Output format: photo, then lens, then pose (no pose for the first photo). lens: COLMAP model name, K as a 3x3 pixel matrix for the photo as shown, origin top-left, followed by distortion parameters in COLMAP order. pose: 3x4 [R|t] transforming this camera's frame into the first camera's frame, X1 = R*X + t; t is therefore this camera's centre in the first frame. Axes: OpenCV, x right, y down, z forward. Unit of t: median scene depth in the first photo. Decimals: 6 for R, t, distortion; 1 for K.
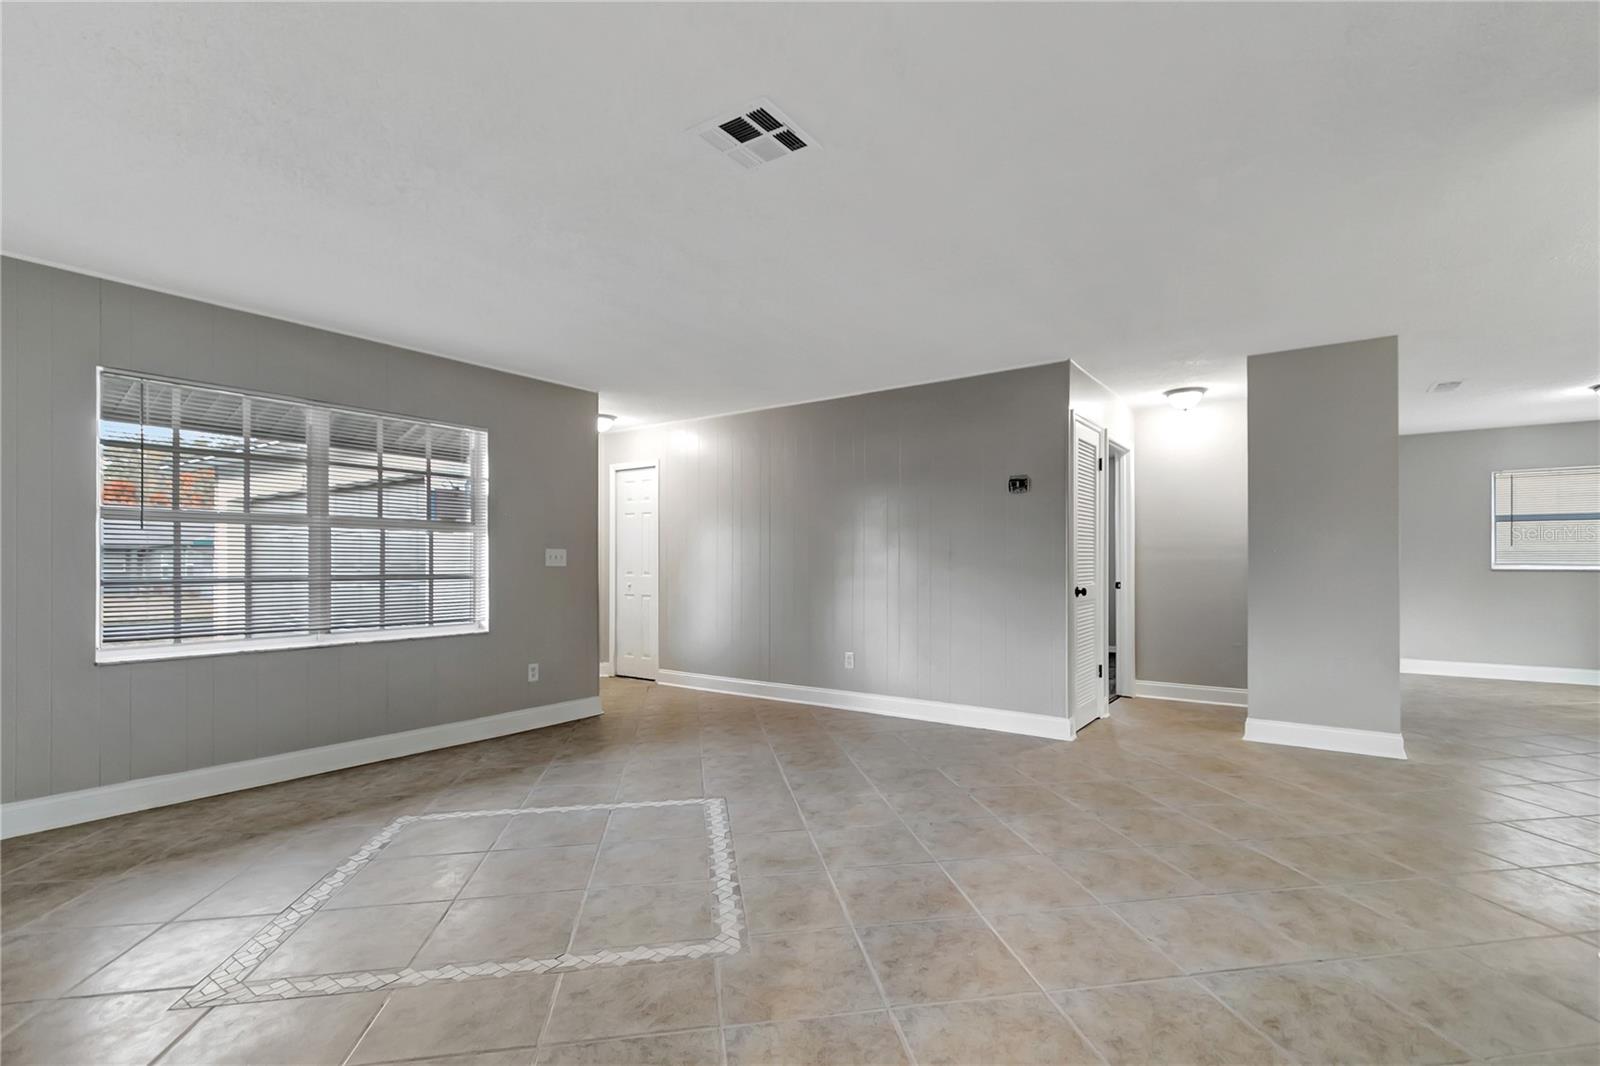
lens RADIAL K [[738.8, 0, 813.2], [0, 738.8, 555.5], [0, 0, 1]] dist [-0.000030, -0.000304]
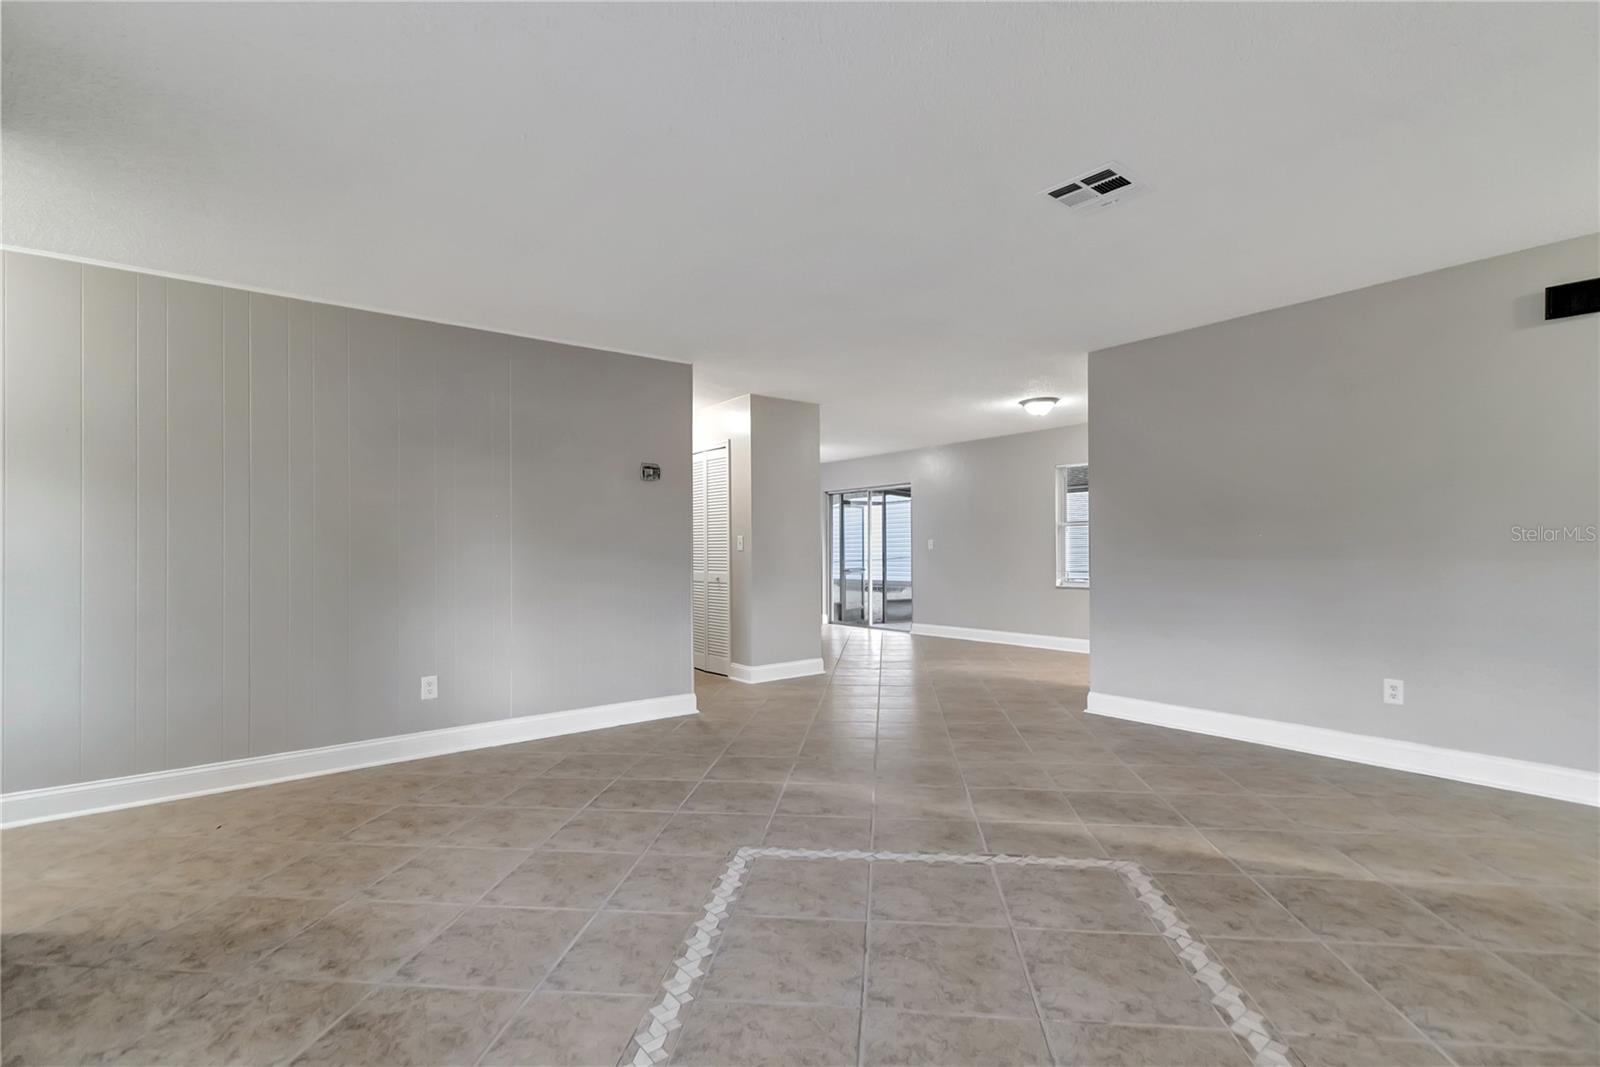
lens RADIAL K [[742.2, 0, 800.0], [0, 742.2, 533.5], [0, 0, 1]] dist [0.002883, -0.000254]
pose [[0.277985, 0.018869, 0.960400, -0.733713], [0.000503, 0.999804, -0.019789, 0.008852], [-0.960585, 0.005984, 0.277921, 0.603599]]
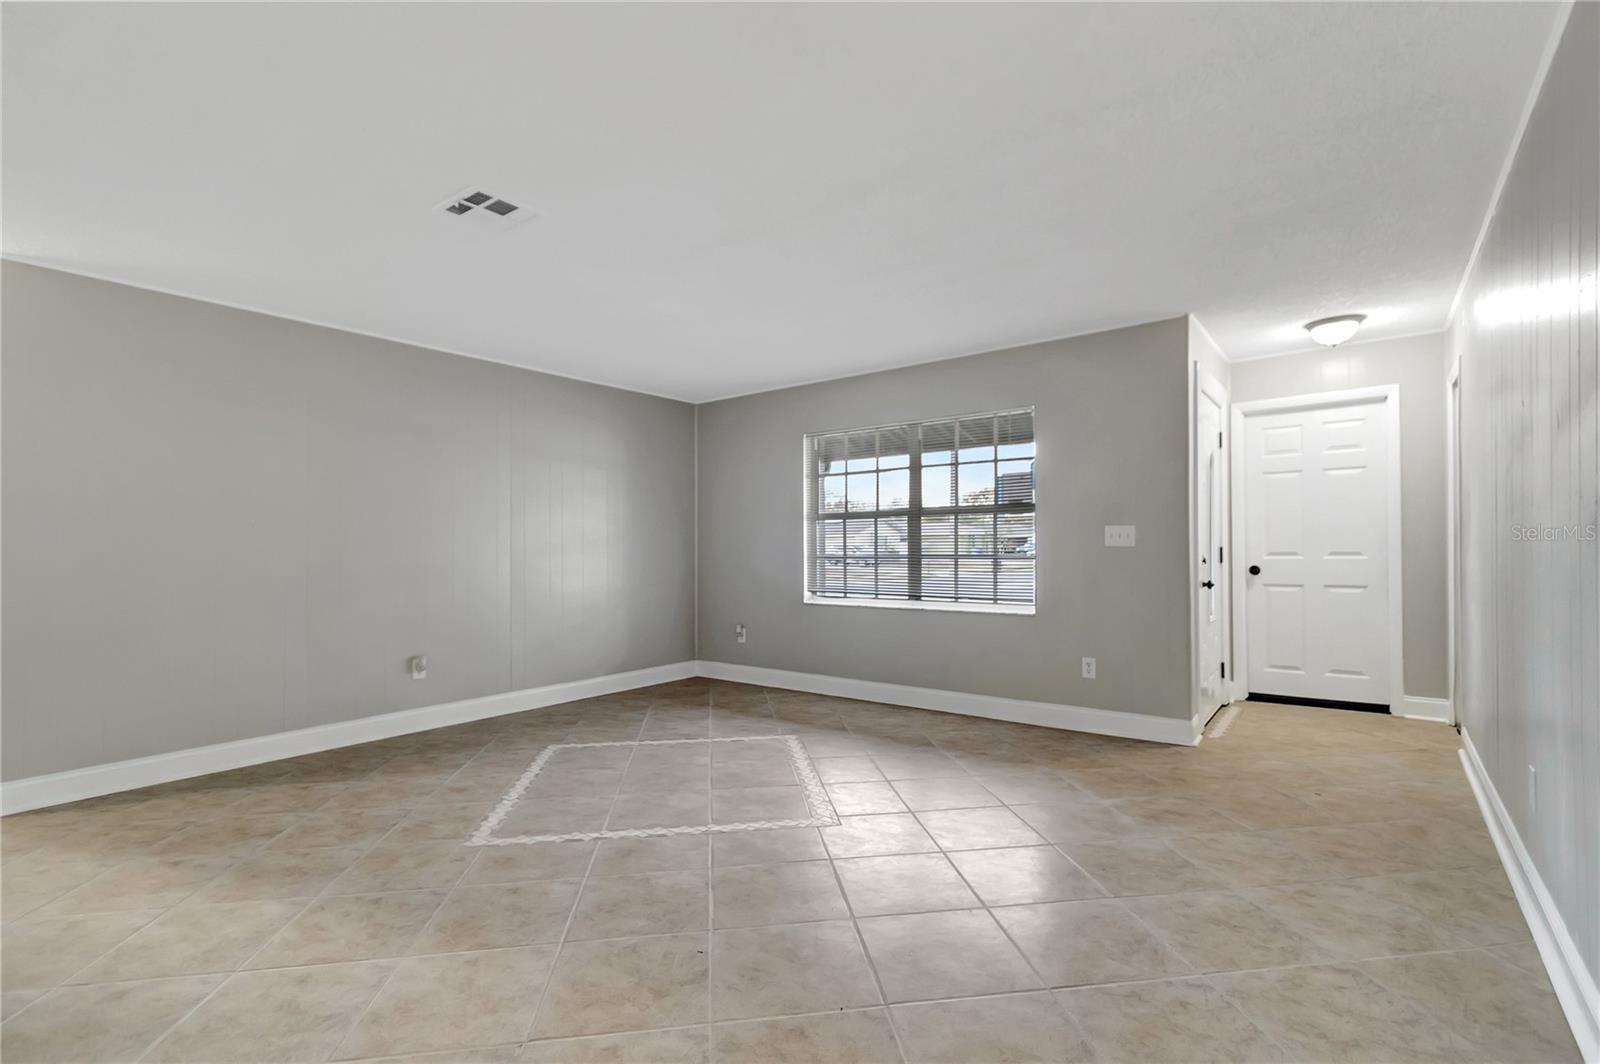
lens RADIAL K [[724.2, 0, 808.2], [0, 724.2, 537.8], [0, 0, 1]] dist [0.002060, -0.000310]
pose [[-0.031382, -0.011262, -0.999444, 0.596518], [0.020545, 0.999718, -0.011910, 0.008916], [0.999296, -0.020908, -0.031142, 0.844740]]
